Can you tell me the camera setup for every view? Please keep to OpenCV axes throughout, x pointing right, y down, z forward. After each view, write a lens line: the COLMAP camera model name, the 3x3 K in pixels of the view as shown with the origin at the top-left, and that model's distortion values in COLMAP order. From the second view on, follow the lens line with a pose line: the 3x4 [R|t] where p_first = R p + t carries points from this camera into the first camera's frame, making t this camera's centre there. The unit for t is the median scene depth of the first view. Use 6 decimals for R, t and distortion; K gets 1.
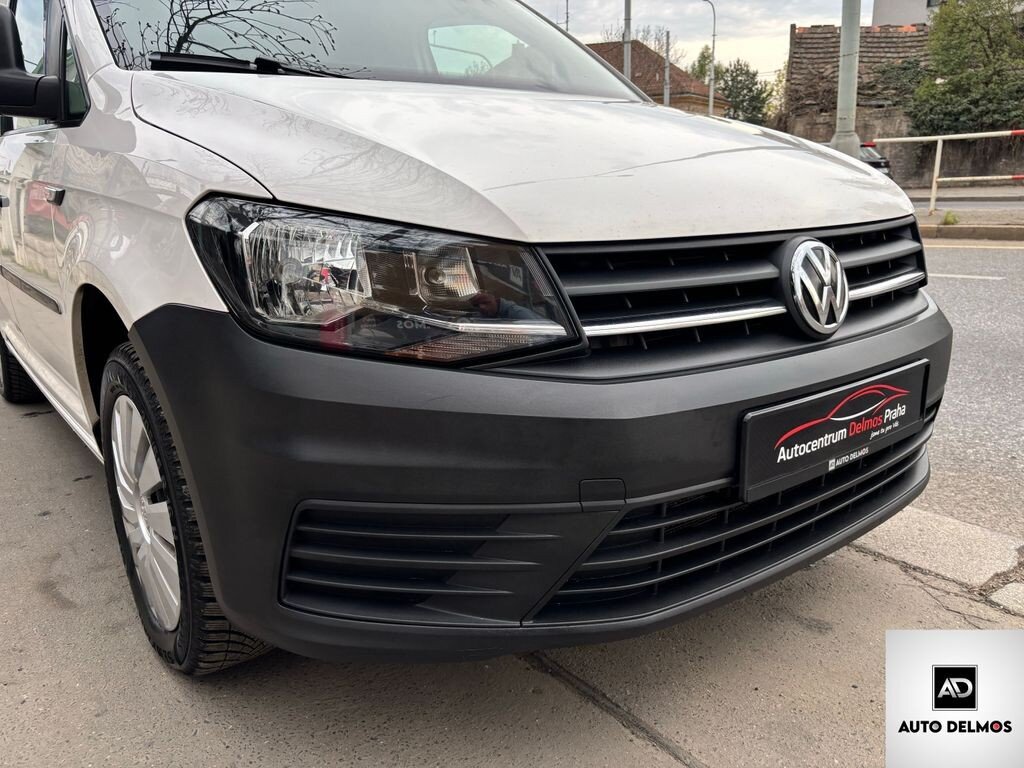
lens RADIAL K [[771.3, 0, 518.7], [0, 771.3, 384.6], [0, 0, 1]] dist [0.056987, -0.051483]
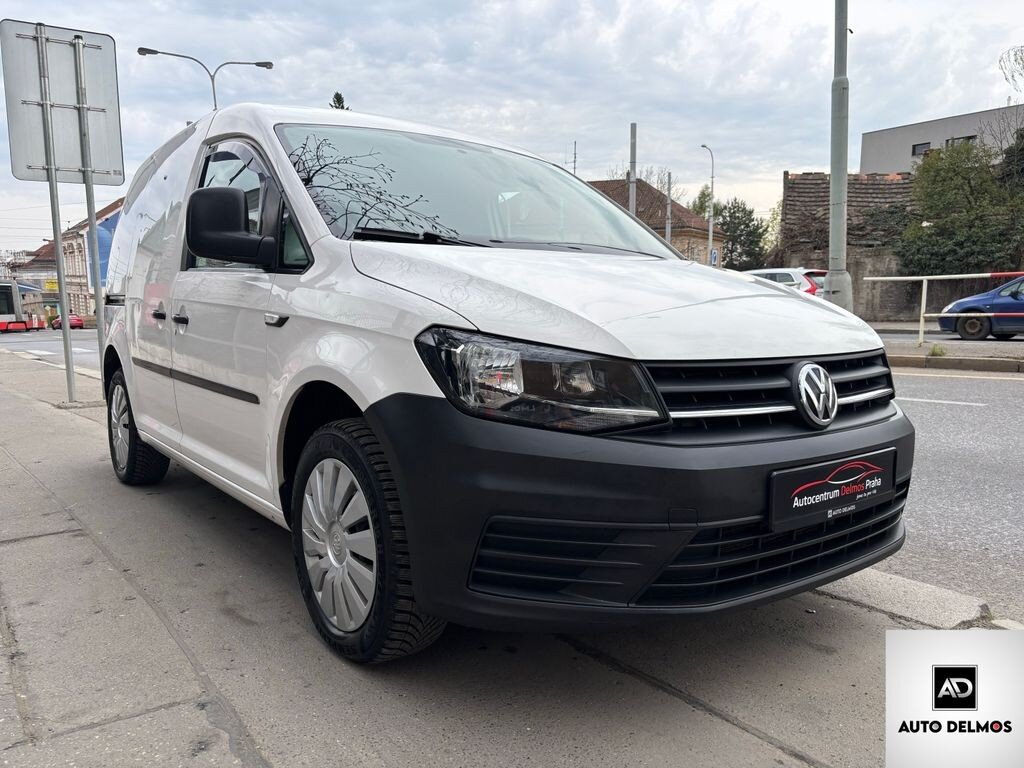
lens RADIAL K [[772.1, 0, 512.0], [0, 772.1, 384.0], [0, 0, 1]] dist [0.028771, -0.001347]
pose [[0.999594, 0.025934, -0.011834, -0.143589], [-0.027424, 0.988175, -0.150855, 0.075396], [0.007782, 0.151118, 0.988485, -0.377293]]
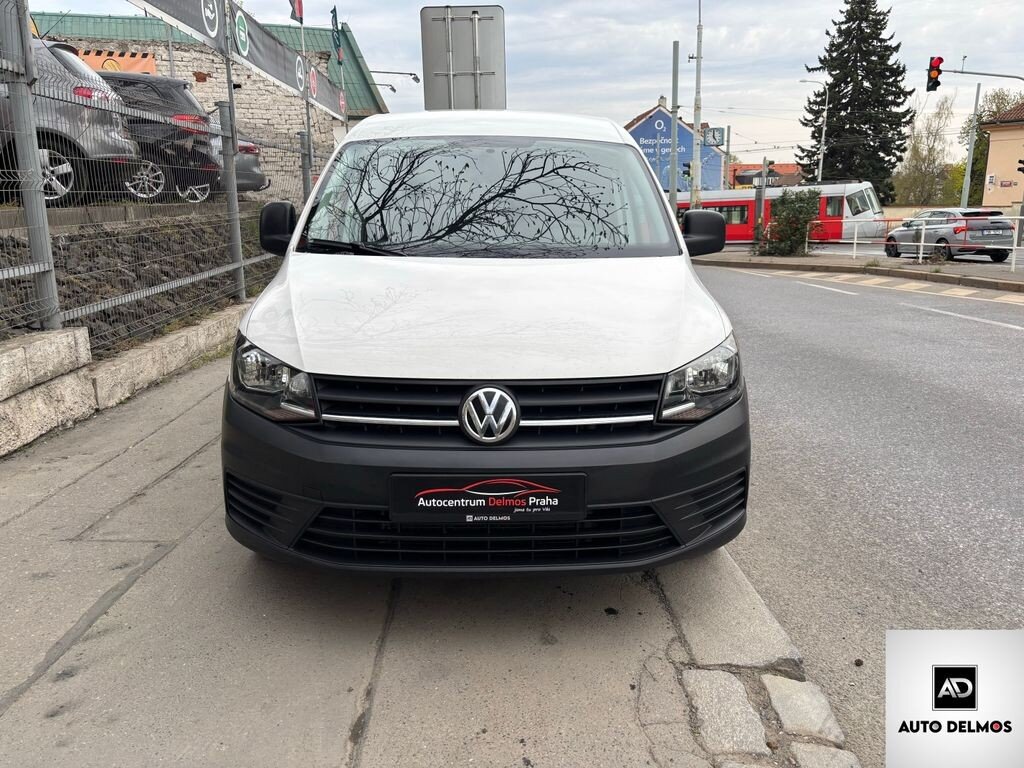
lens RADIAL K [[771.3, 0, 518.7], [0, 771.3, 384.6], [0, 0, 1]] dist [0.056987, -0.051483]
pose [[0.804920, 0.150988, -0.573852, 1.082691], [-0.167587, 0.985559, 0.024247, -0.187135], [0.569226, 0.076653, 0.818600, -0.264458]]
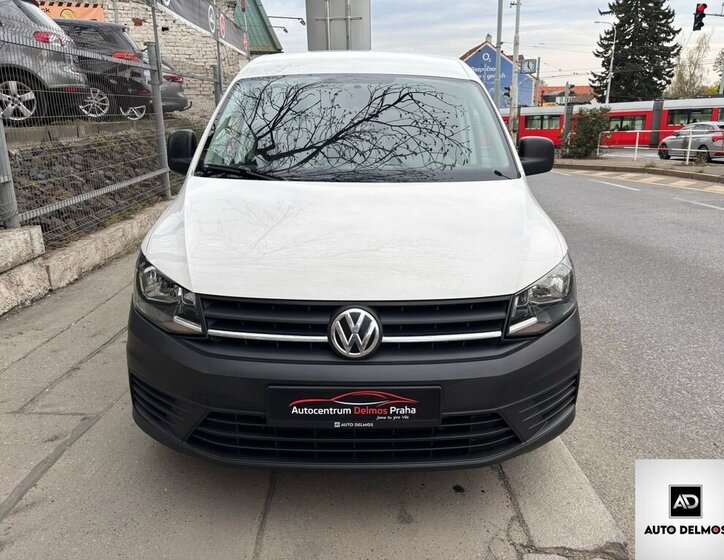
lens RADIAL K [[560.6, 0, 366.4], [0, 560.6, 283.0], [0, 0, 1]] dist [0.072616, -0.080868]
pose [[0.791088, 0.188114, -0.582059, 0.922652], [-0.171269, 0.981597, 0.084465, -0.284554], [0.587236, 0.032869, 0.808748, -0.075245]]
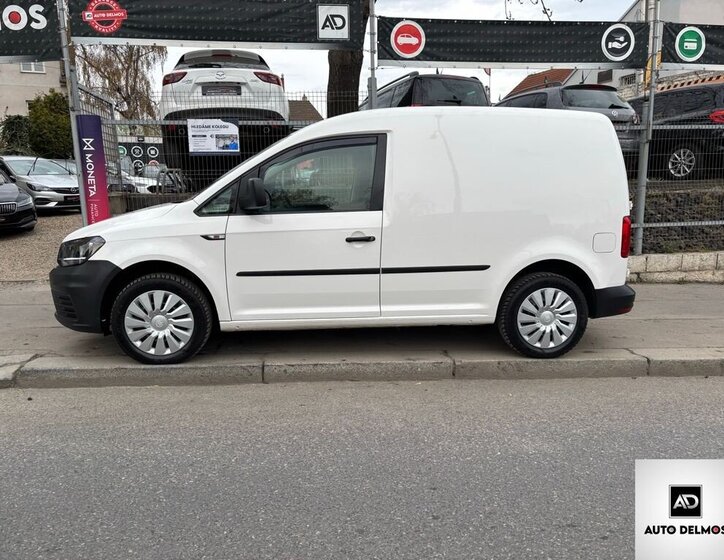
lens RADIAL K [[560.6, 0, 366.4], [0, 560.6, 283.0], [0, 0, 1]] dist [0.072616, -0.080868]
pose [[-0.528601, 0.157833, -0.834068, 1.903535], [-0.205120, 0.929696, 0.305926, -1.088759], [0.823716, 0.332797, -0.459063, 3.301005]]
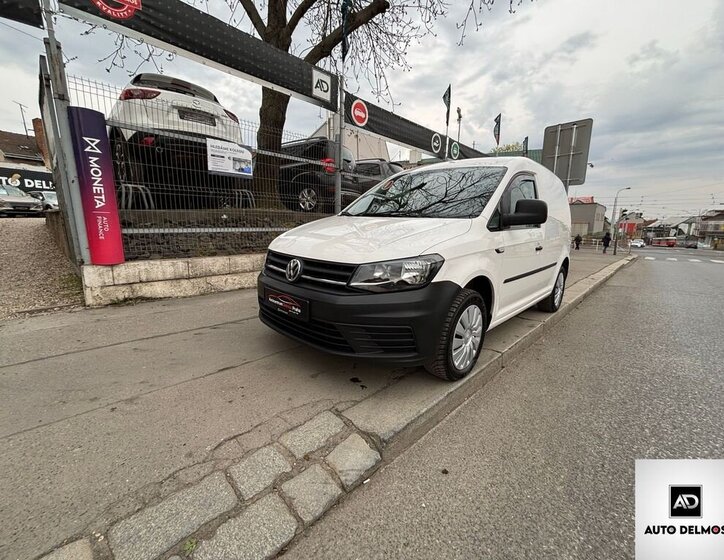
lens RADIAL K [[300.4, 0, 362.0], [0, 300.4, 280.0], [0, 0, 1]] dist [0.001827, 0.000144]
pose [[0.131371, 0.208772, -0.969101, 1.533100], [-0.285448, 0.944137, 0.164699, -0.340940], [0.949348, 0.254991, 0.183625, 0.833039]]
